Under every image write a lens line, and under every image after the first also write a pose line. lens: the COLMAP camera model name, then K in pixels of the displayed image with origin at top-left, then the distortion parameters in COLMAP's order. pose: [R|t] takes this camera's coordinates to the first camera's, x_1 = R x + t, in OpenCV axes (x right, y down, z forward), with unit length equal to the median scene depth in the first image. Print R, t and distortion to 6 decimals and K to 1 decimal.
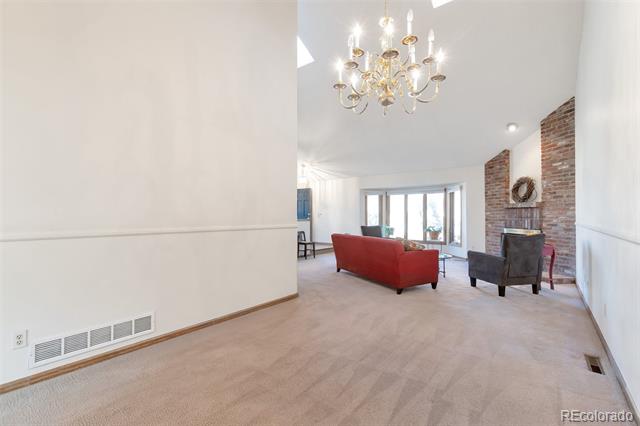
lens RADIAL K [[287.0, 0, 327.0], [0, 287.0, 213.7], [0, 0, 1]] dist [0.002460, 0.002364]
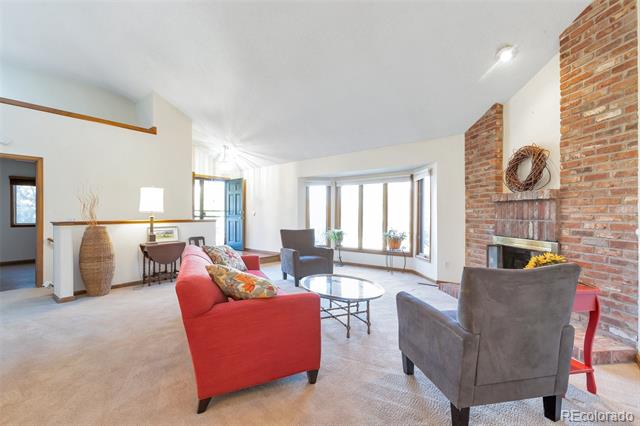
lens RADIAL K [[287.0, 0, 322.4], [0, 287.0, 213.4], [0, 0, 1]] dist [0.002460, 0.002364]
pose [[0.999624, 0.000723, -0.027423, 0.293806], [-0.000578, 0.999986, 0.005294, 0.001356], [0.027426, -0.005277, 0.999610, 0.416486]]
